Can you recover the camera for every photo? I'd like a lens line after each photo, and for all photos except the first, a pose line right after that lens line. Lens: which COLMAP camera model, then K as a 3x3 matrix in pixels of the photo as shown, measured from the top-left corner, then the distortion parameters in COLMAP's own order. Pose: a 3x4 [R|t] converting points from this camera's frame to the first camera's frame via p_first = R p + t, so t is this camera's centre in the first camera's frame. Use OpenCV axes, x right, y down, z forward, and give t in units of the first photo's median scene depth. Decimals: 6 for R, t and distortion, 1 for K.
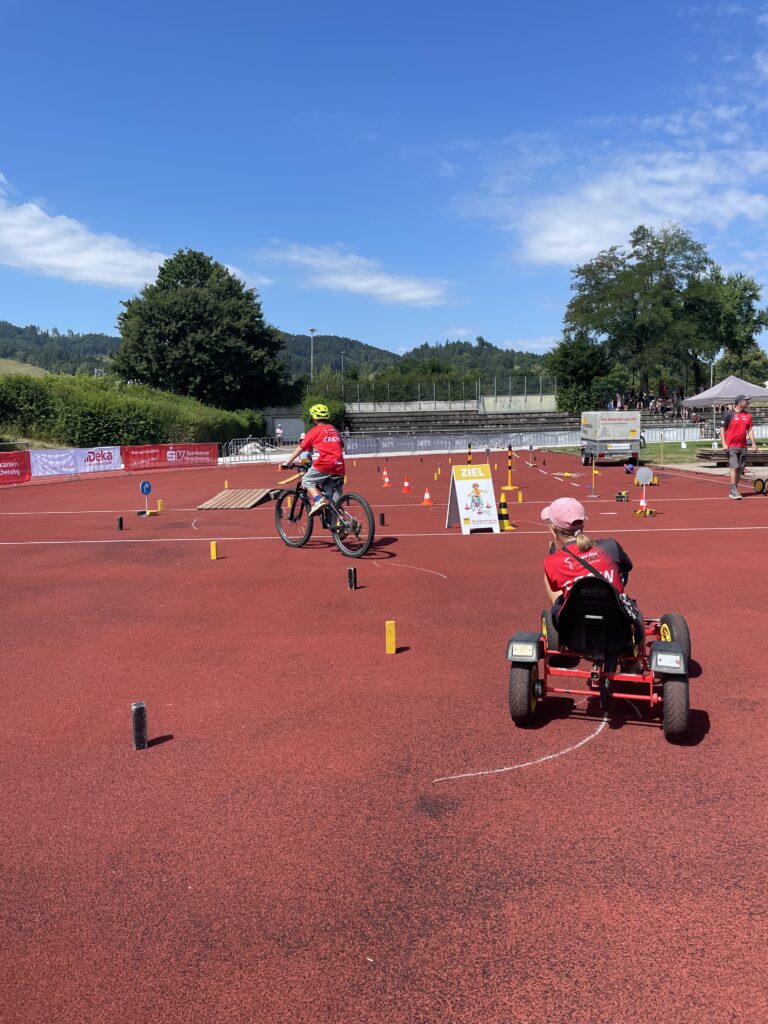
lens RADIAL K [[775.7, 0, 395.2], [0, 775.7, 512.8], [0, 0, 1]] dist [0.095398, -0.152510]
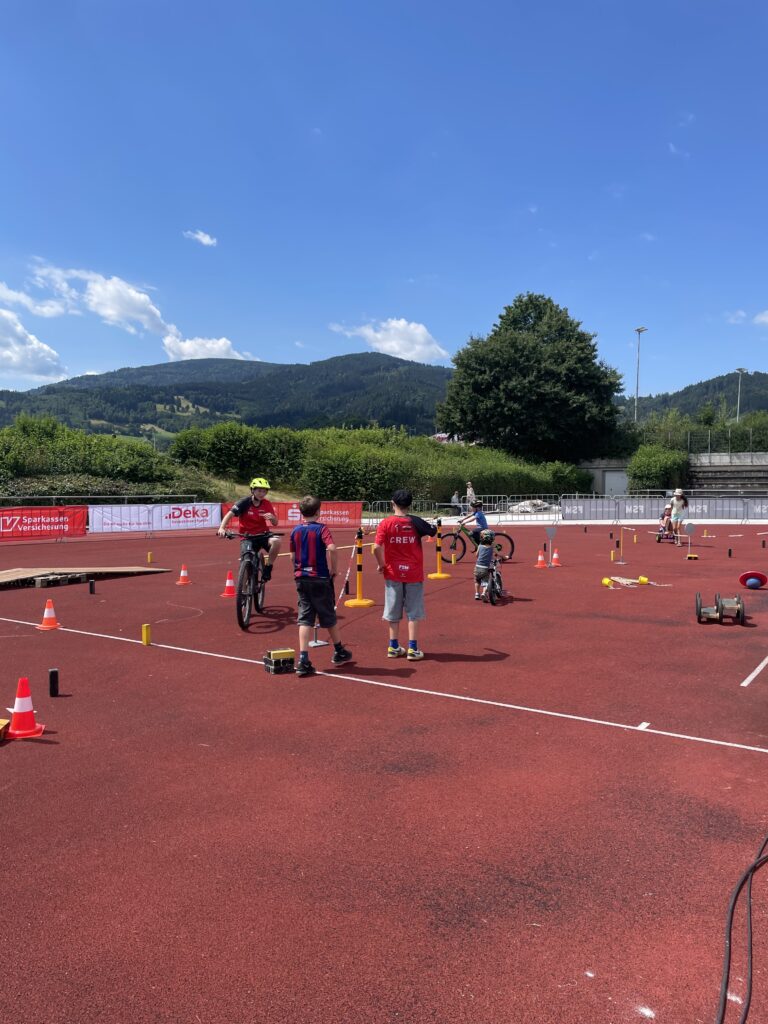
lens RADIAL K [[775.7, 0, 395.2], [0, 775.7, 512.8], [0, 0, 1]] dist [0.095398, -0.152510]
pose [[0.826957, 0.040705, -0.560790, 0.157757], [-0.077092, 0.996165, -0.041376, -0.024457], [0.556955, 0.077449, 0.826924, 0.171956]]
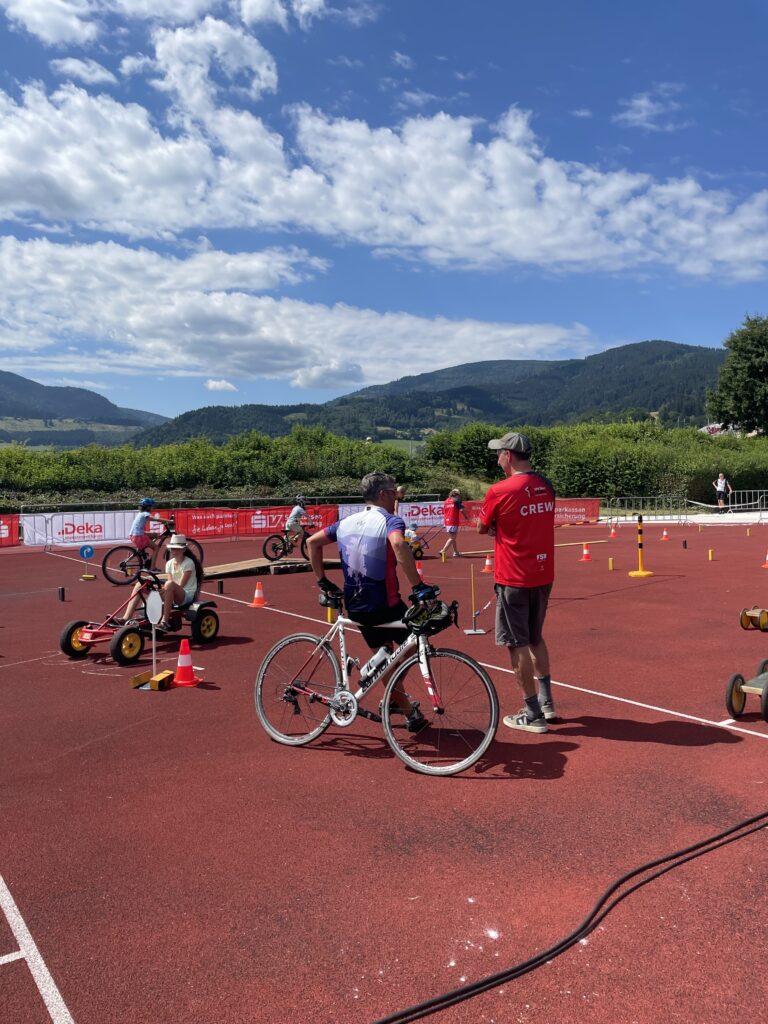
lens RADIAL K [[775.7, 0, 395.2], [0, 775.7, 512.8], [0, 0, 1]] dist [0.095398, -0.152510]
pose [[0.583767, 0.038020, -0.811030, 0.182328], [-0.081092, 0.996639, -0.011647, -0.025426], [0.807861, 0.072568, 0.584888, 0.181842]]
